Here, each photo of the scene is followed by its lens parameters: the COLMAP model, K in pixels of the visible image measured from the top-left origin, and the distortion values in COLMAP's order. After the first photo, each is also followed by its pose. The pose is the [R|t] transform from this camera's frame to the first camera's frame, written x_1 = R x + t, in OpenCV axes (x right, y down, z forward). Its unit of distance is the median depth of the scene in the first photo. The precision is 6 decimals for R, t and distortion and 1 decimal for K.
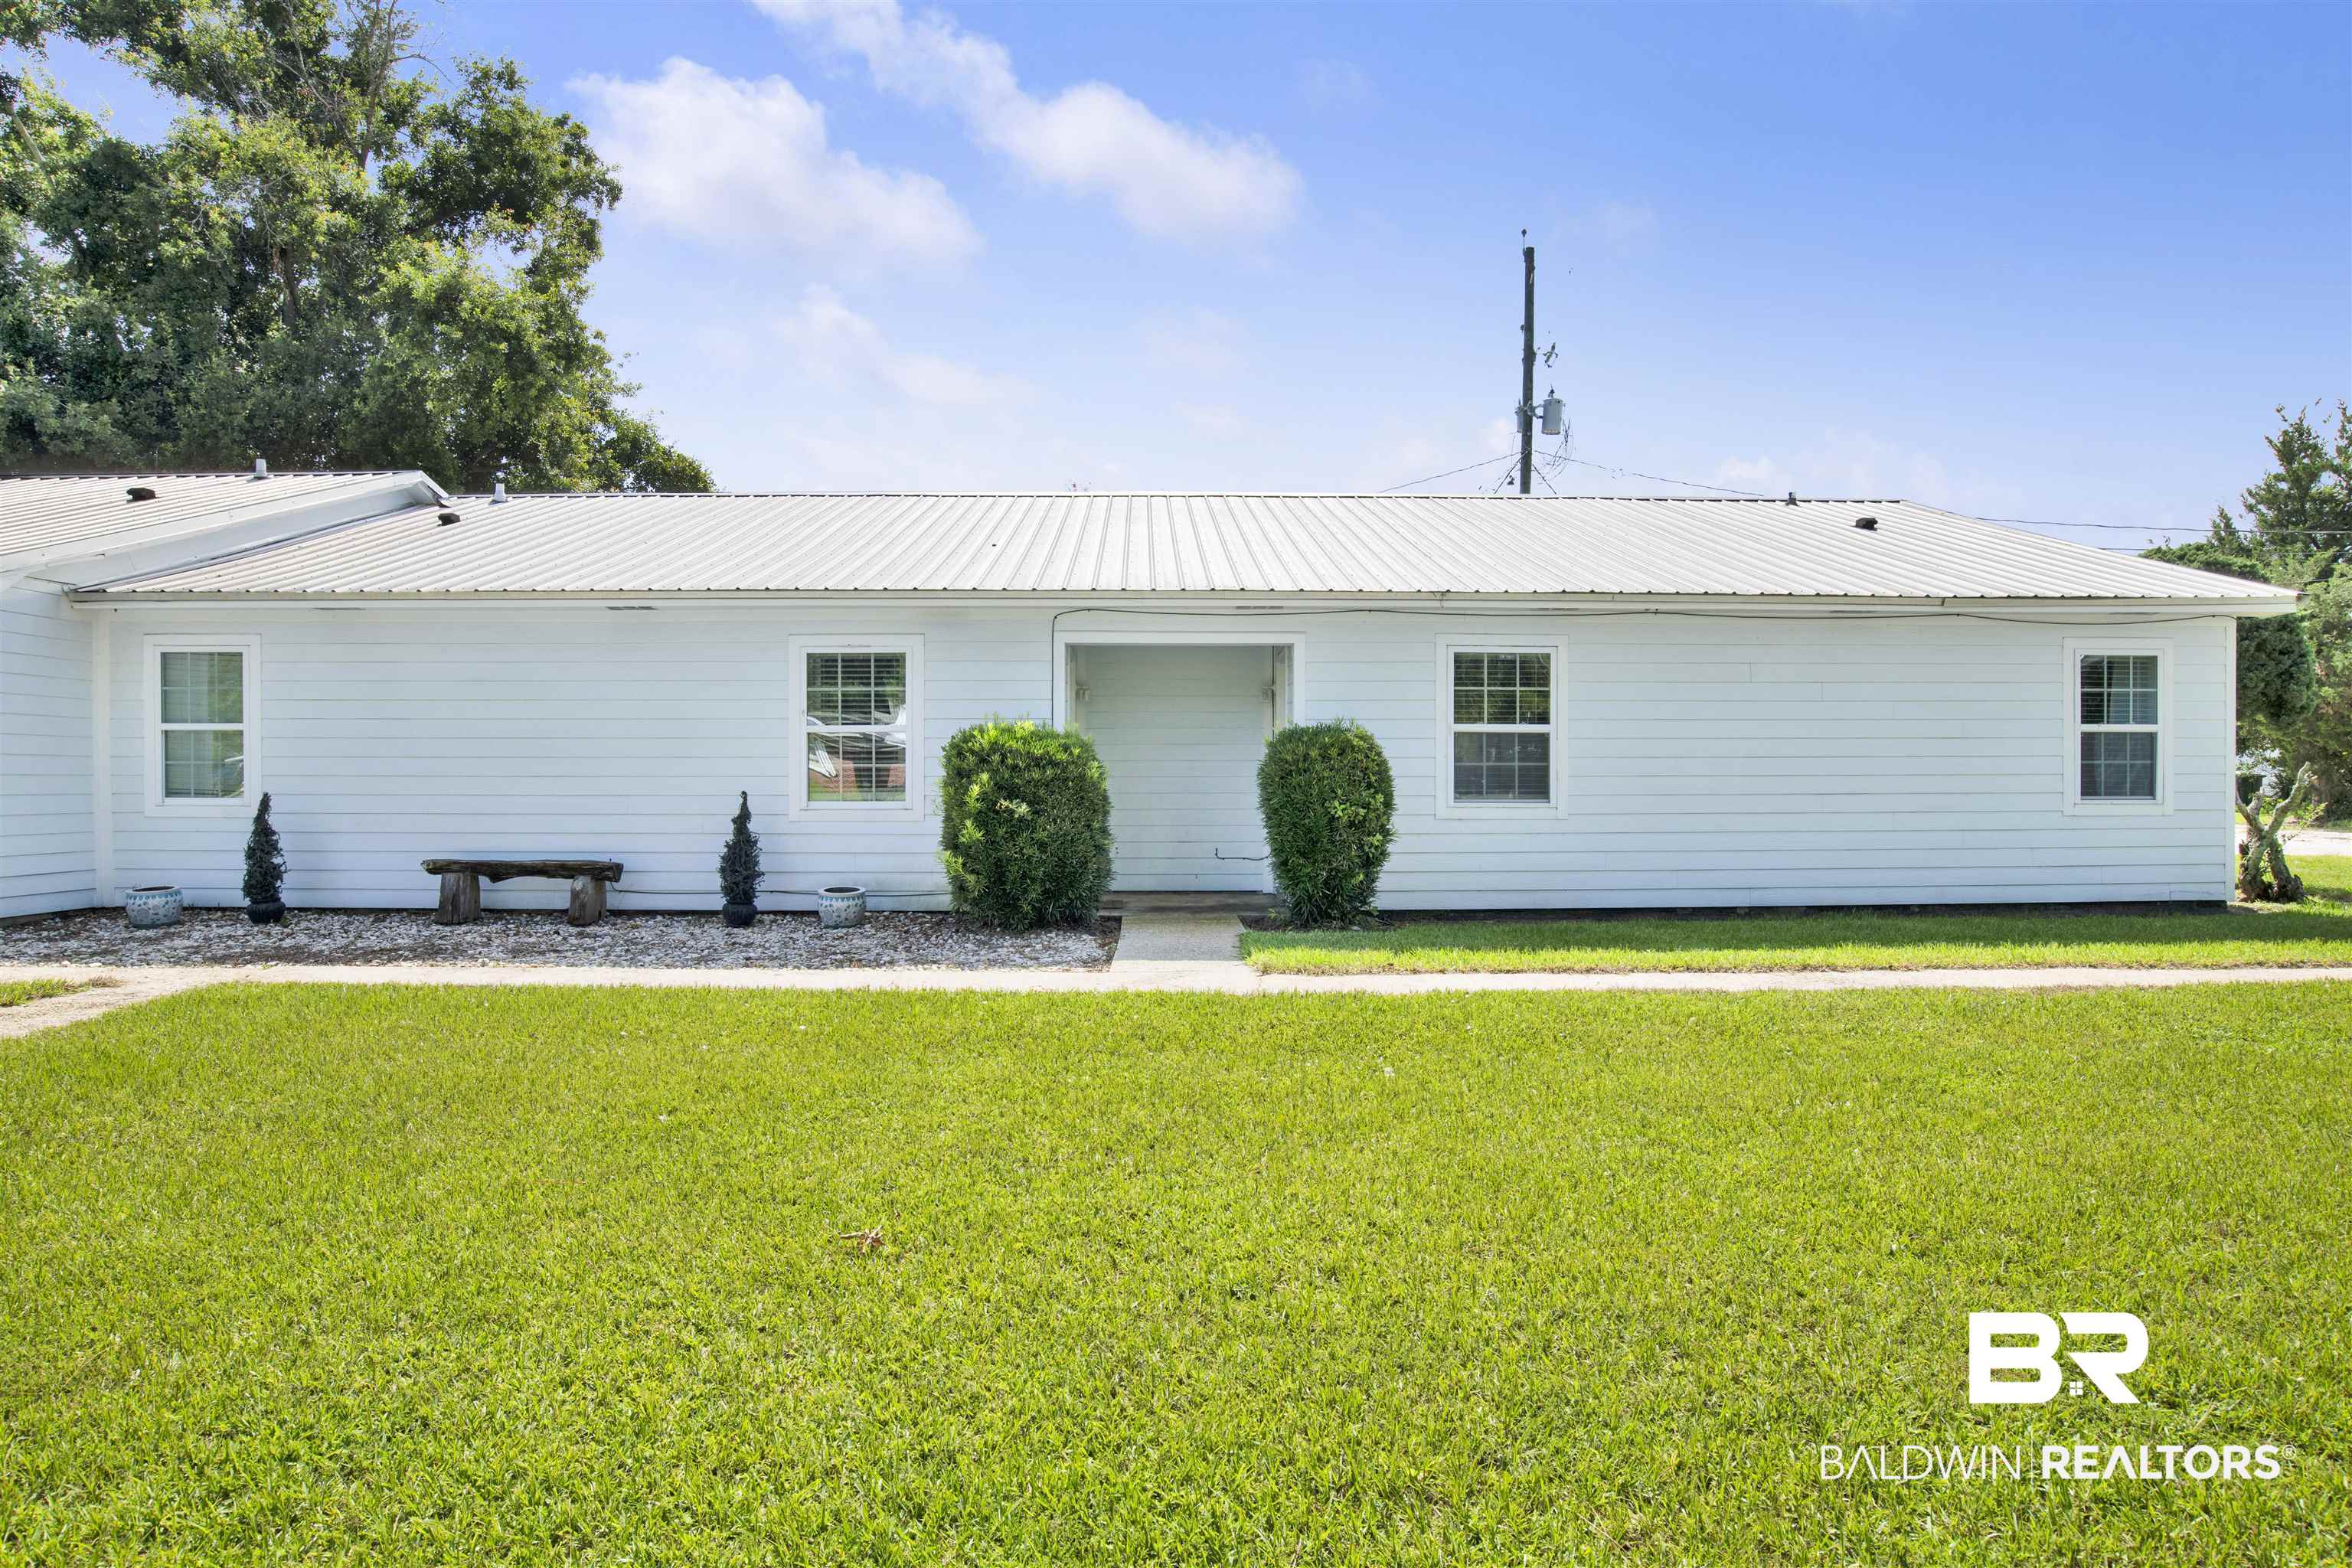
lens RADIAL K [[1361.4, 0, 1190.2], [0, 1361.4, 776.9], [0, 0, 1]] dist [-0.055621, 0.012232]
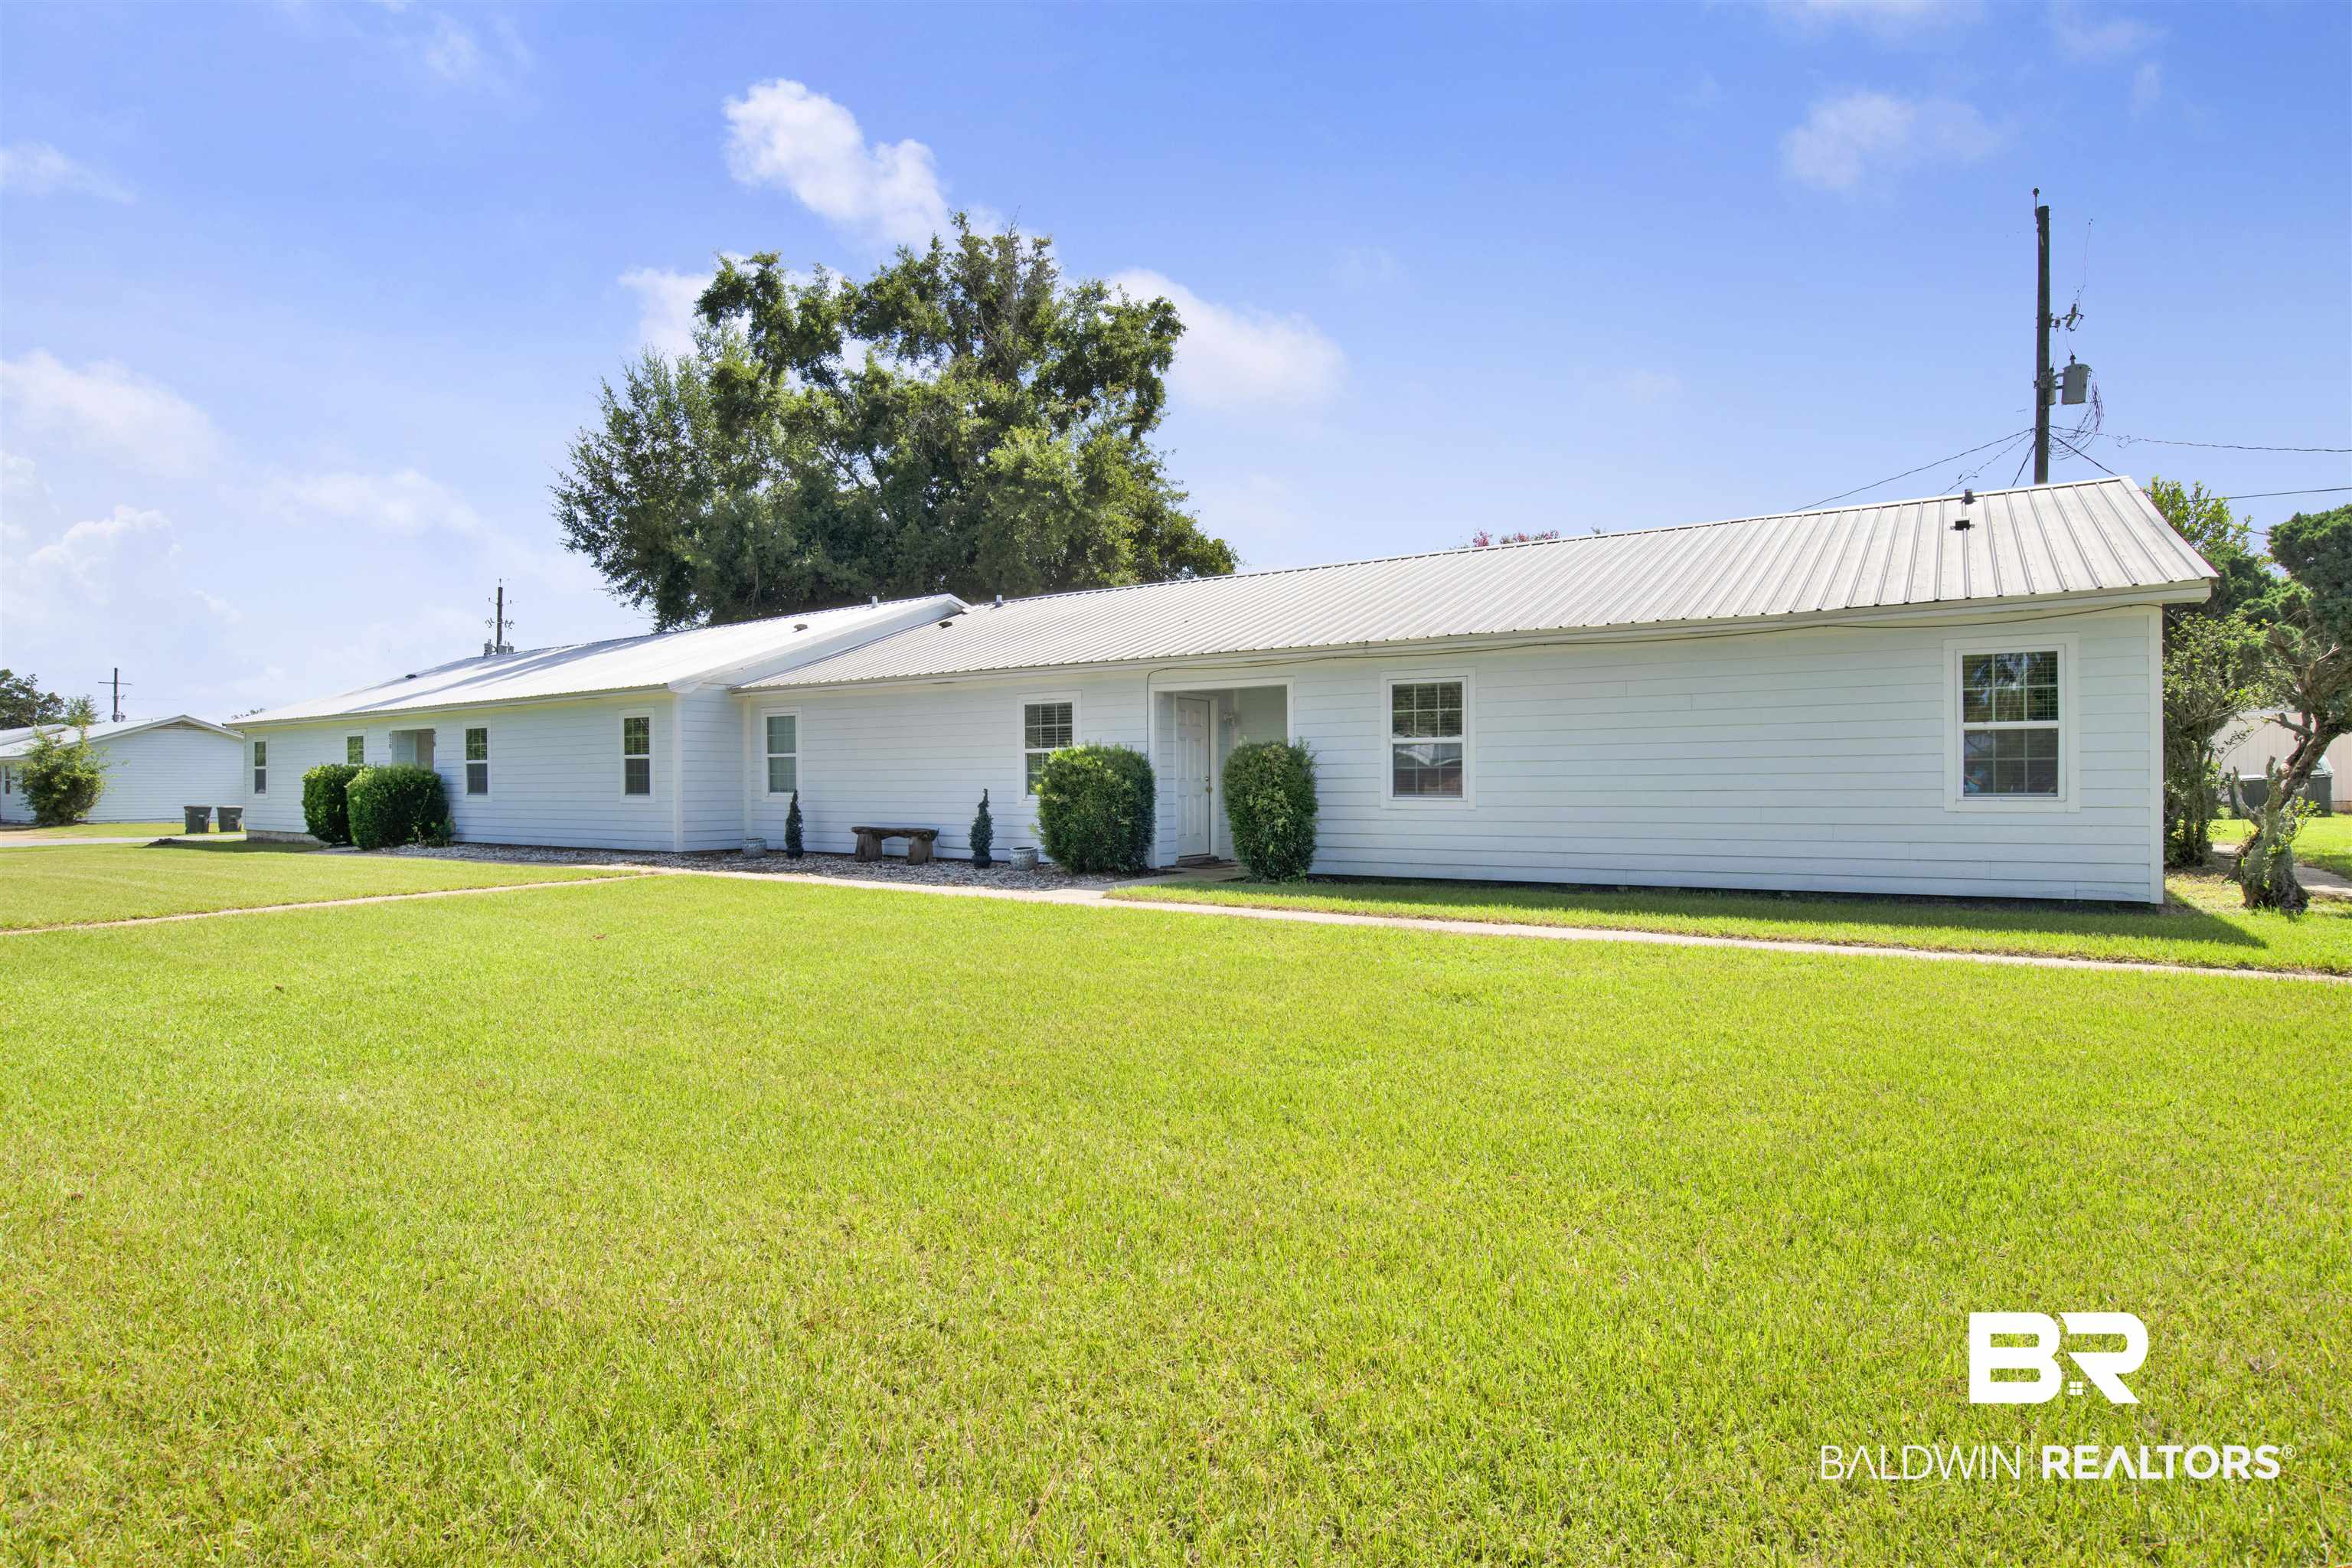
lens RADIAL K [[1259.2, 0, 1162.5], [0, 1259.2, 793.7], [0, 0, 1]] dist [-0.038029, 0.000300]
pose [[0.812603, 0.001394, -0.582816, 0.744281], [0.005965, 0.999925, 0.010708, 0.001356], [0.582787, -0.012178, 0.812534, -0.146579]]
